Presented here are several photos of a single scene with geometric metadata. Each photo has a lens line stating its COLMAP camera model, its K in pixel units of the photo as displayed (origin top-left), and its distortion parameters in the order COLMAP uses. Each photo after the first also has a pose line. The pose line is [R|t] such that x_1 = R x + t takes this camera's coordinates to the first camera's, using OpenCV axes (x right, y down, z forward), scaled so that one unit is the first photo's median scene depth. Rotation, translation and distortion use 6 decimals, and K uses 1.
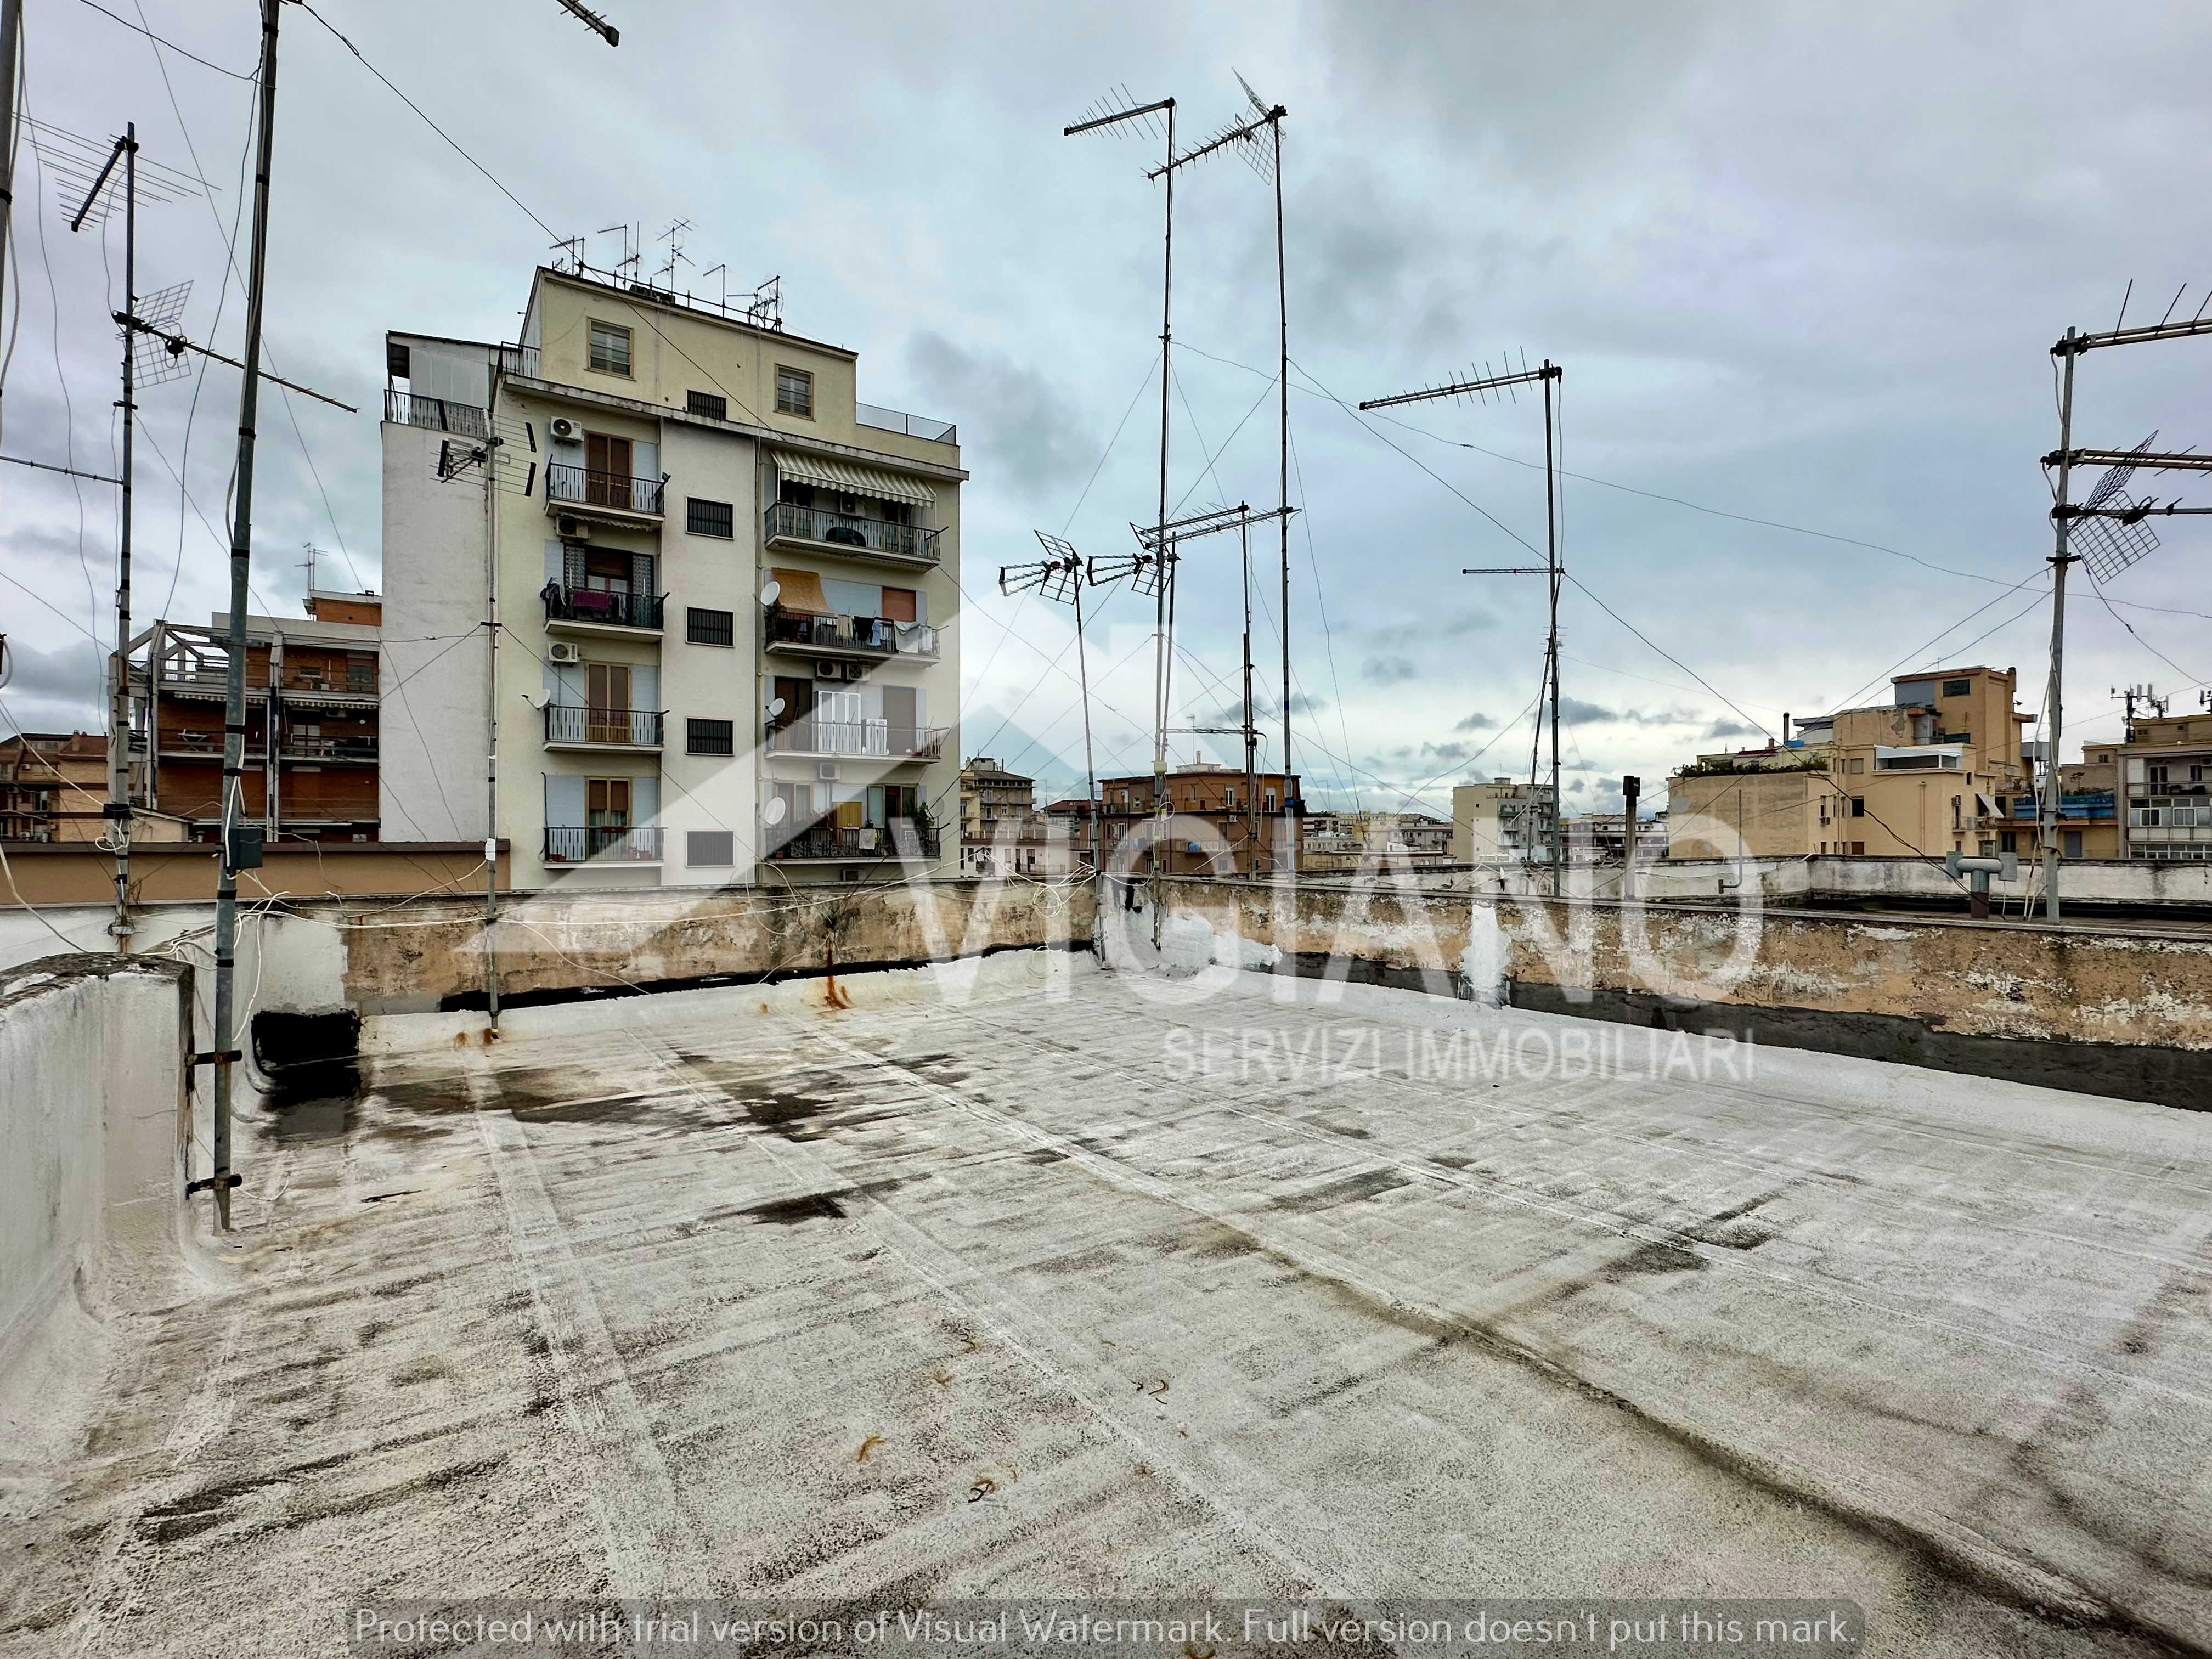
lens RADIAL K [[1031.6, 0, 1099.3], [0, 1031.6, 828.1], [0, 0, 1]] dist [-0.000235, 0.000361]
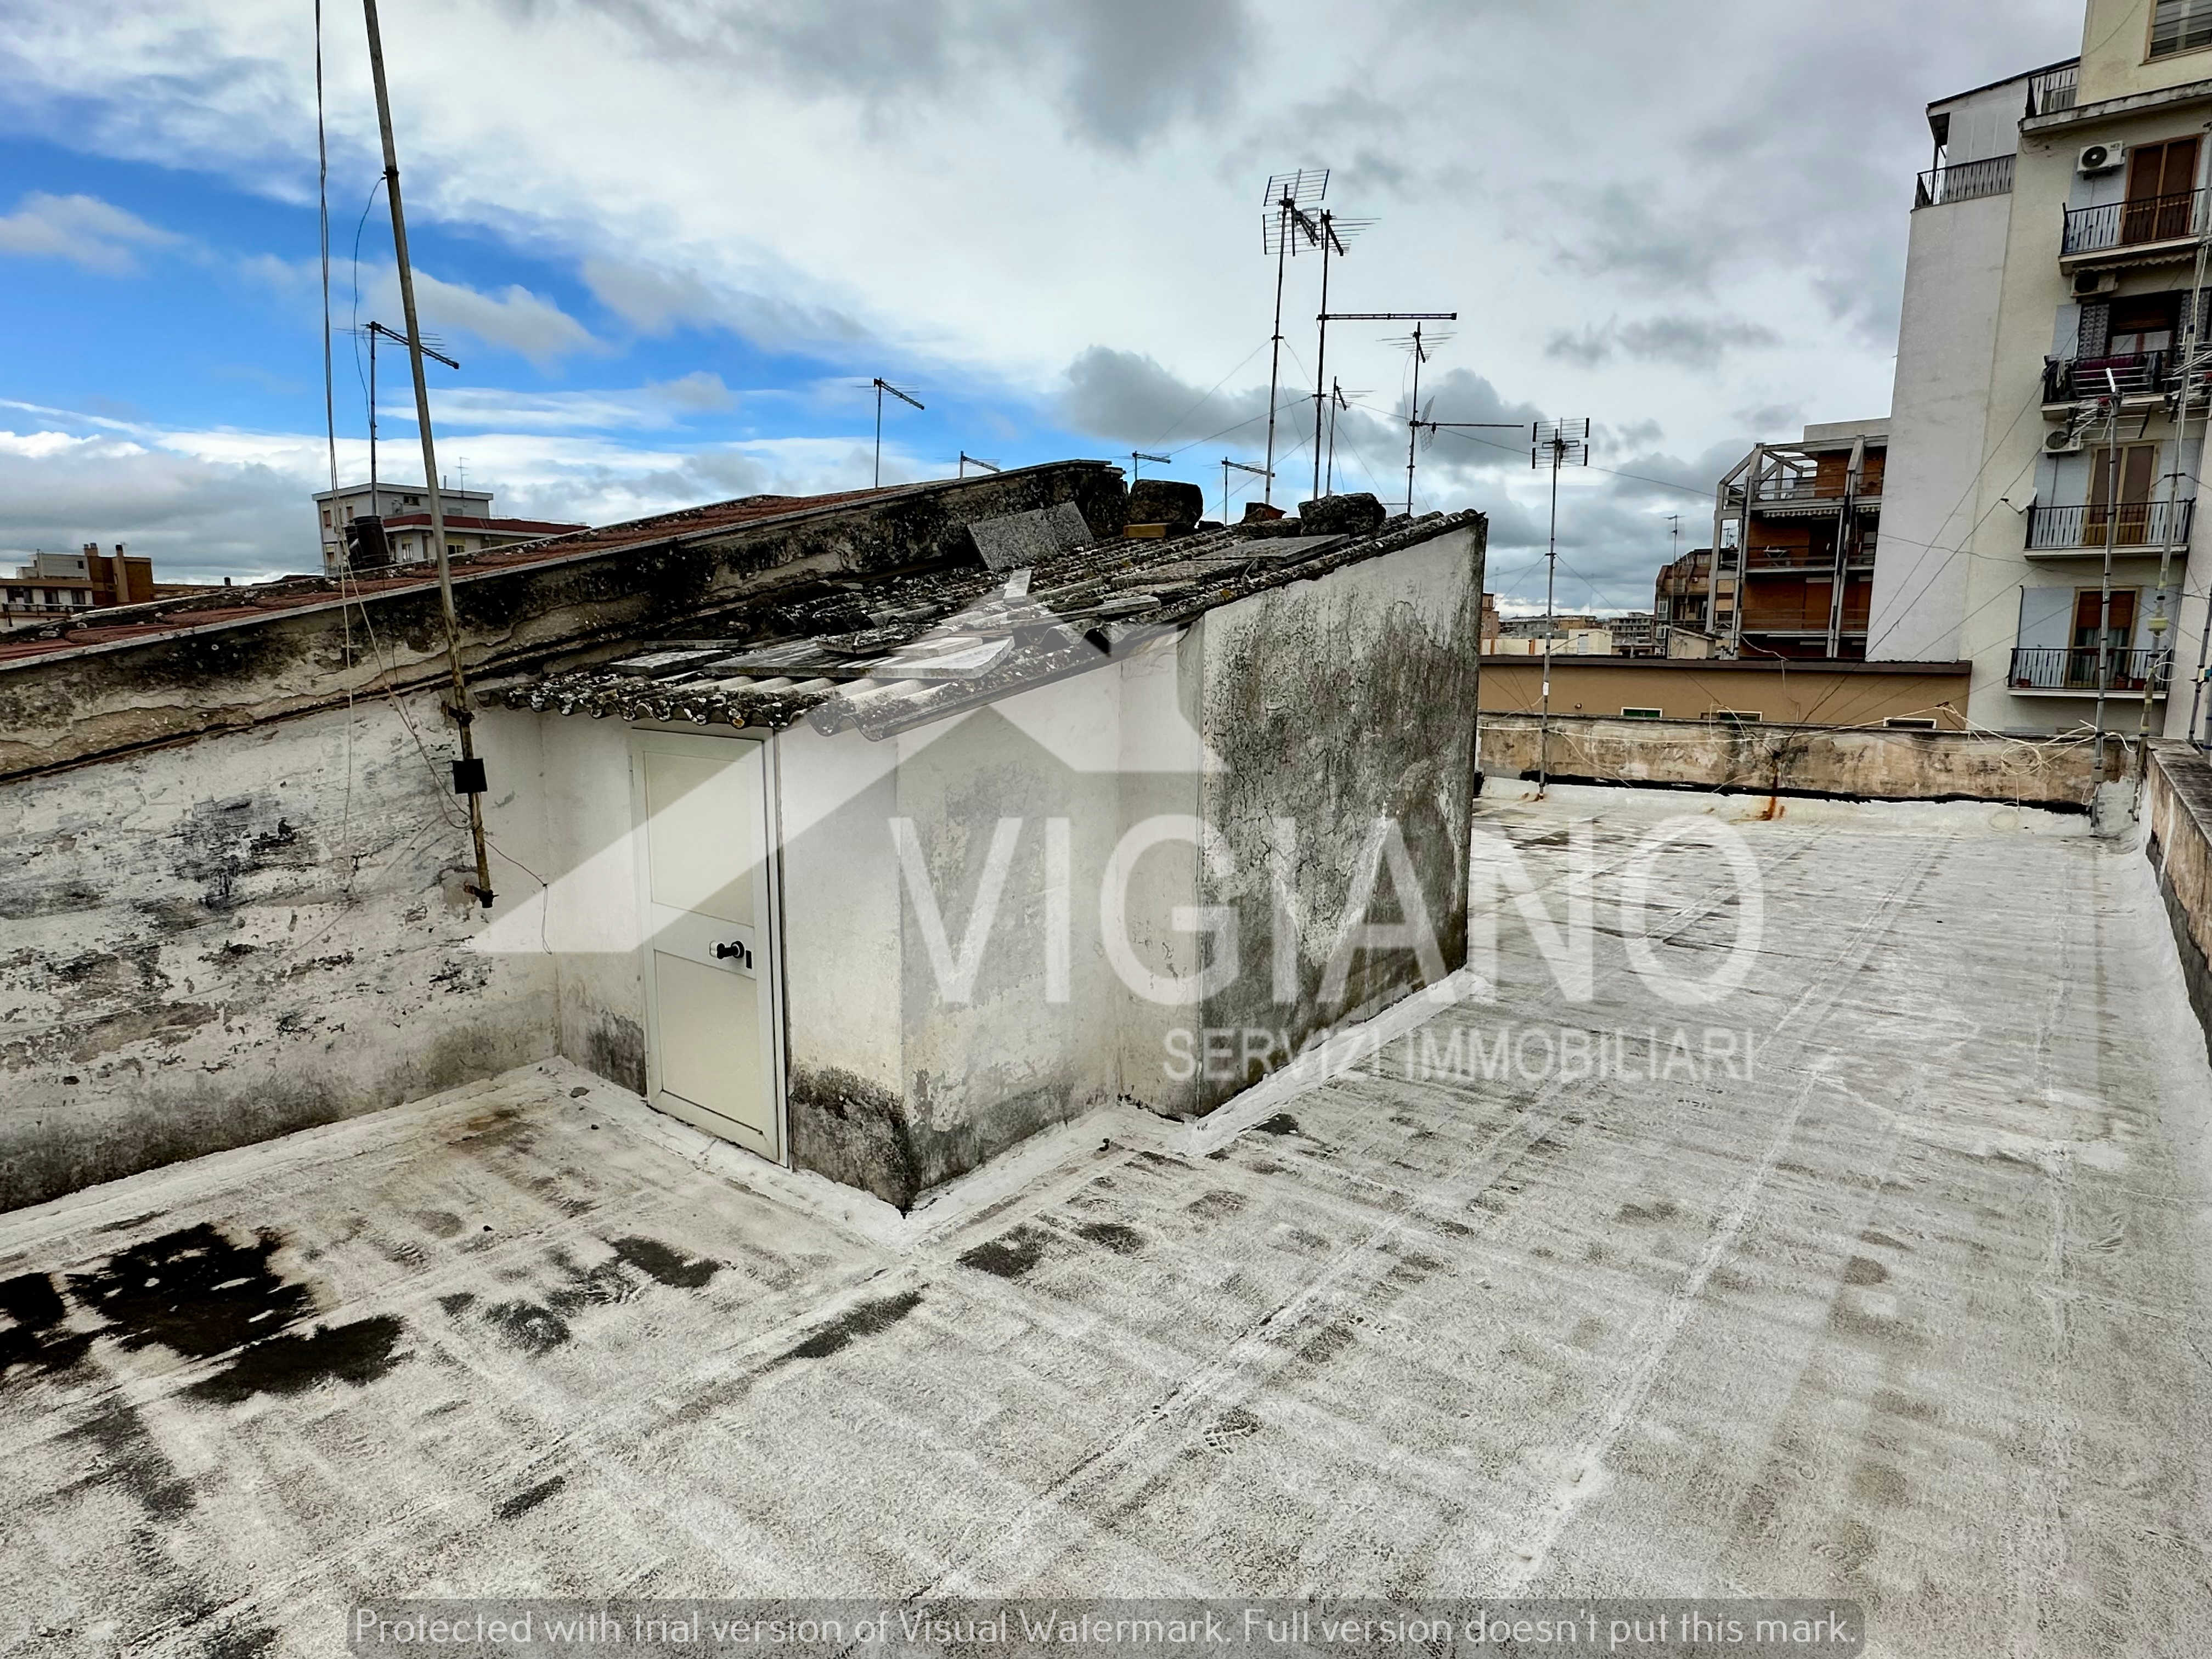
lens RADIAL K [[1231.1, 0, 1101.7], [0, 1231.1, 830.4], [0, 0, 1]] dist [-0.006118, -0.000863]
pose [[0.293227, 0.152060, -0.943873, 0.250424], [0.001899, 0.987176, 0.159626, -0.016083], [0.956041, -0.048599, 0.289178, -0.064914]]
